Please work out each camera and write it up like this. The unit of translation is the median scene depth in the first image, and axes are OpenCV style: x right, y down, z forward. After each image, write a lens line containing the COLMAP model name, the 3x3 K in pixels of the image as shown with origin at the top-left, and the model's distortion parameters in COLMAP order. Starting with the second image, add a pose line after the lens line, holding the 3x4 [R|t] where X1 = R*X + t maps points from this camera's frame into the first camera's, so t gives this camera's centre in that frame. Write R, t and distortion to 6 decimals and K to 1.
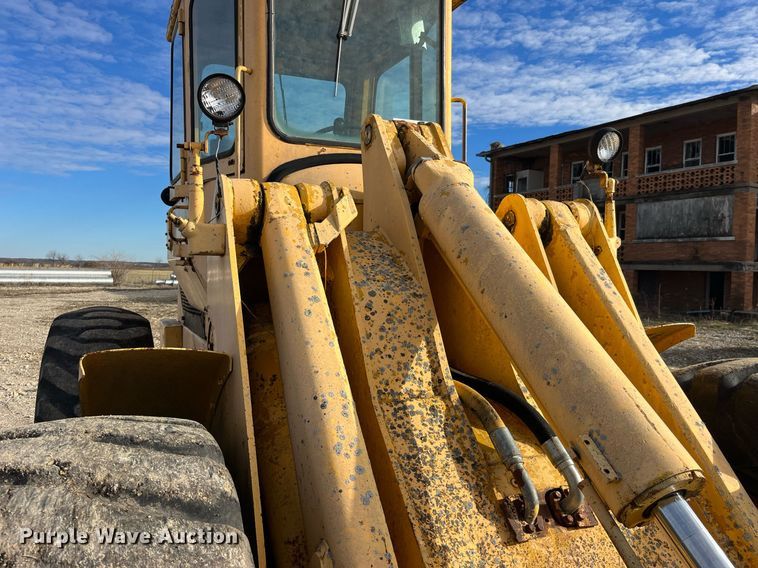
lens RADIAL K [[575.4, 0, 375.1], [0, 575.4, 278.2], [0, 0, 1]] dist [0.066472, -0.081592]
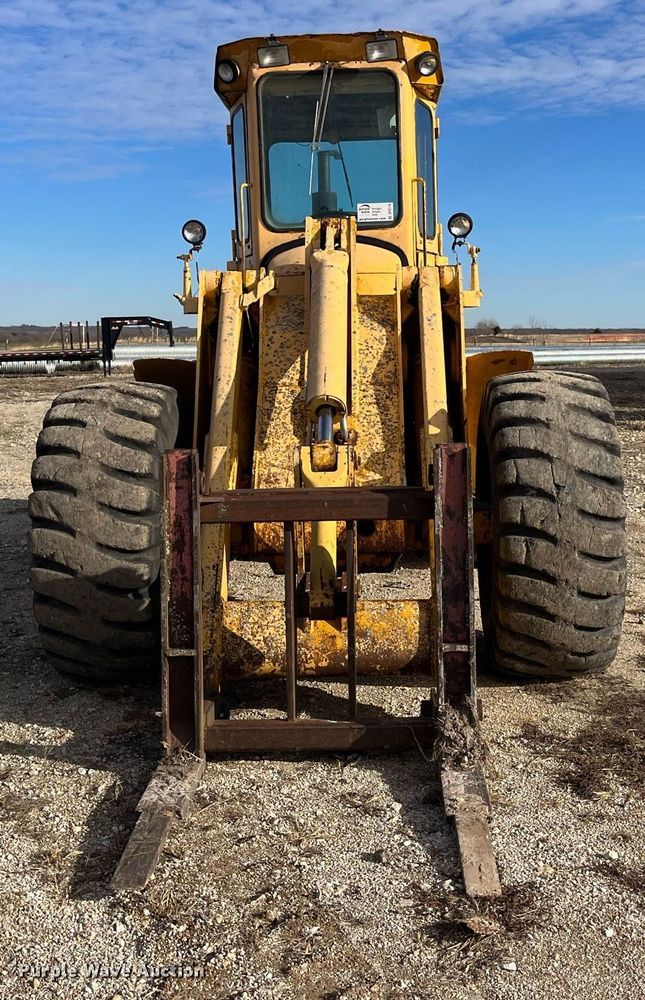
lens RADIAL K [[1187.7, 0, 357.1], [0, 1187.7, 434.2], [0, 0, 1]] dist [0.089998, -0.048414]
pose [[0.902181, 0.006936, -0.431301, 1.537106], [0.021816, 0.997857, 0.061682, 0.101614], [0.430805, -0.065058, 0.900097, -1.890592]]
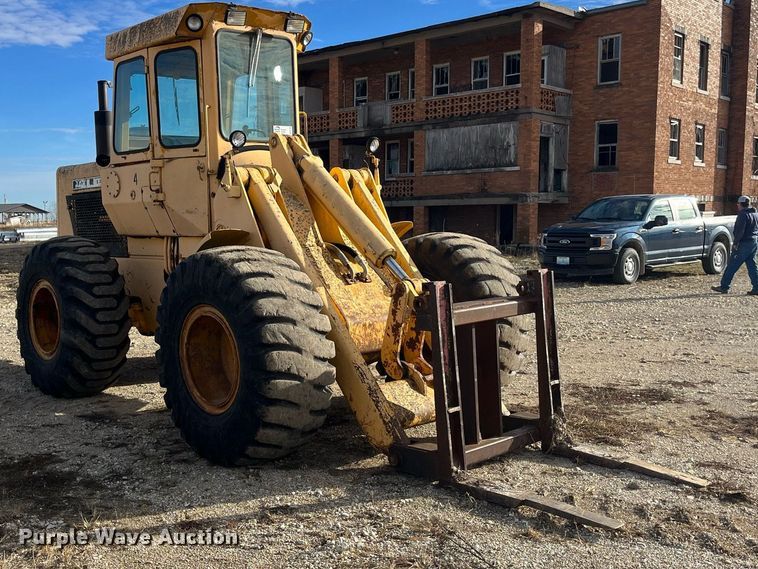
lens RADIAL K [[815.5, 0, 338.4], [0, 815.5, 286.3], [0, 0, 1]] dist [0.086288, -0.008579]
pose [[0.954026, -0.061284, 0.293392, -0.773442], [0.039923, 0.996134, 0.078254, 0.074300], [-0.297054, -0.062944, 0.952784, -2.234899]]
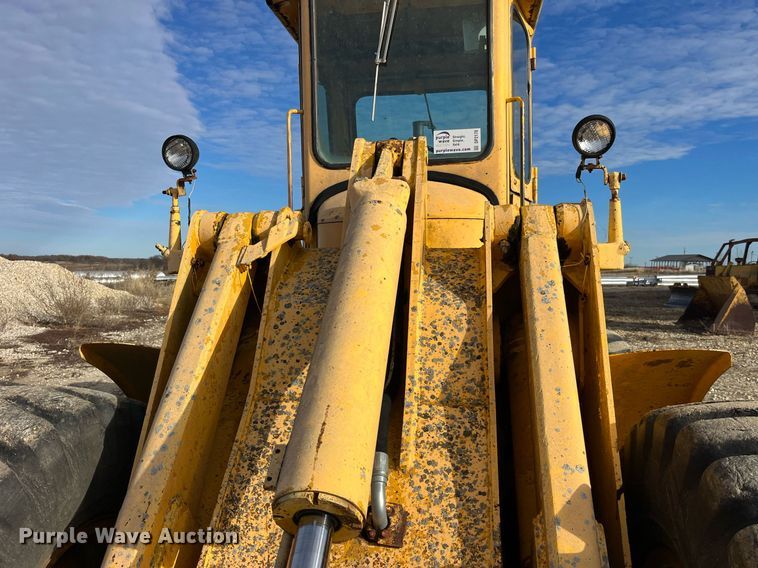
lens RADIAL K [[582.4, 0, 383.4], [0, 582.4, 278.4], [0, 0, 1]] dist [0.045203, -0.003443]
pose [[0.839653, -0.006668, -0.543082, 0.652303], [0.005575, 0.999978, -0.003660, -0.018319], [0.543094, 0.000045, 0.839672, 0.112640]]
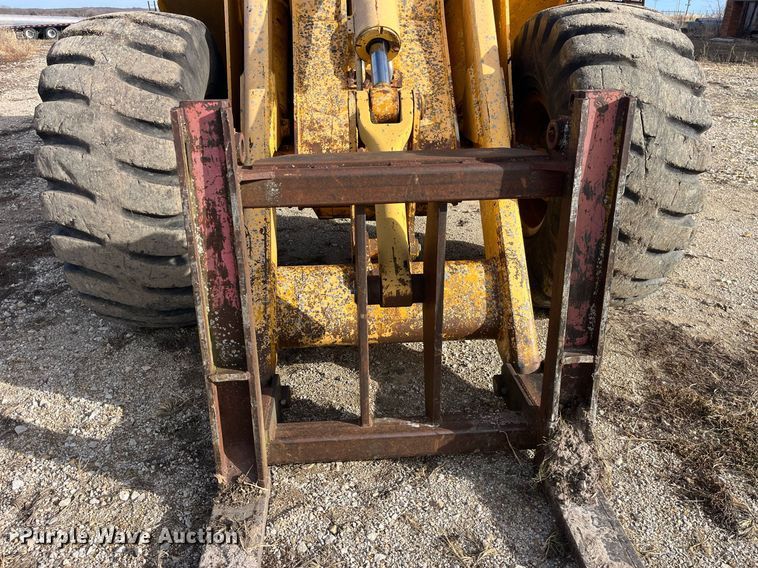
lens RADIAL K [[575.4, 0, 375.1], [0, 575.4, 278.2], [0, 0, 1]] dist [0.066472, -0.081592]
pose [[0.936597, 0.123572, -0.327897, 0.718677], [0.016510, 0.919153, 0.393554, 0.184851], [0.350020, -0.374015, 0.858836, -0.620780]]
